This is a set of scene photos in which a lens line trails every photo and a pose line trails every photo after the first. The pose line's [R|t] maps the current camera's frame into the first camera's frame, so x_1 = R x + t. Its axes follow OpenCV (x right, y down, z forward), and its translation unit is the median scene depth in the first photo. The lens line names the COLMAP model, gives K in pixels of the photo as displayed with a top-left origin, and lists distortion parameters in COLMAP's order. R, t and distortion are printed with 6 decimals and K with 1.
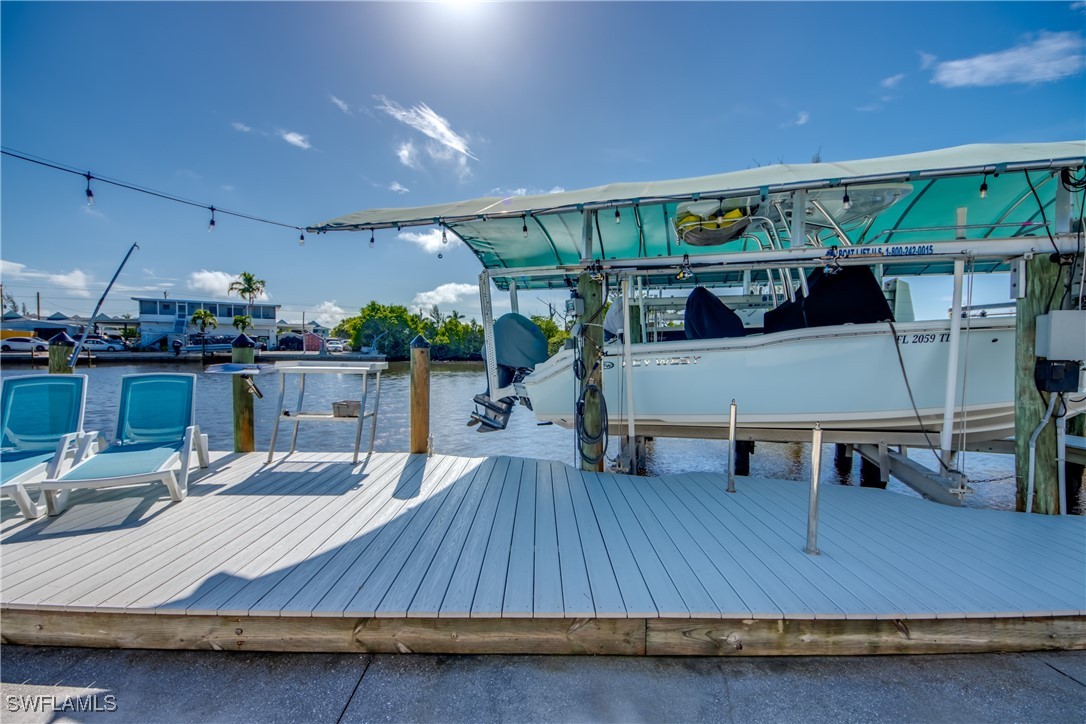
lens RADIAL K [[444.0, 0, 565.5], [0, 444.0, 367.8], [0, 0, 1]] dist [-0.021425, -0.003704]
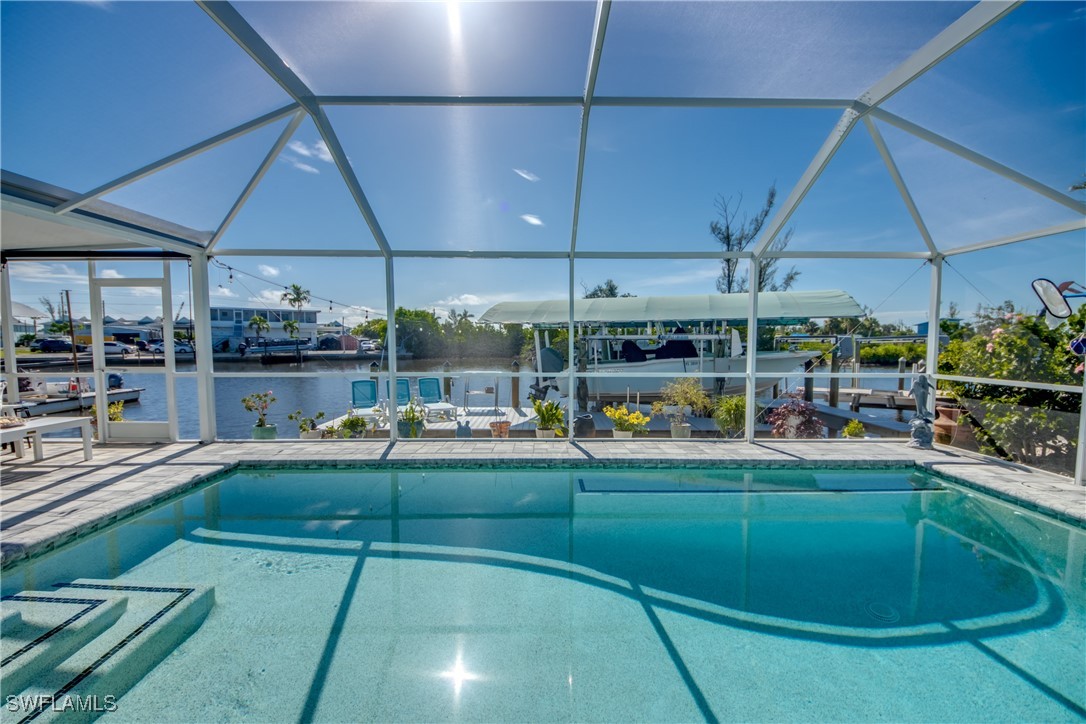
lens RADIAL K [[433.9, 0, 540.2], [0, 433.9, 362.5], [0, 0, 1]] dist [0.052833, -0.031702]
pose [[0.998113, -0.009480, -0.060664, -0.003048], [0.009756, 0.999943, 0.004260, -0.006868], [0.060620, -0.004844, 0.998149, -0.134988]]
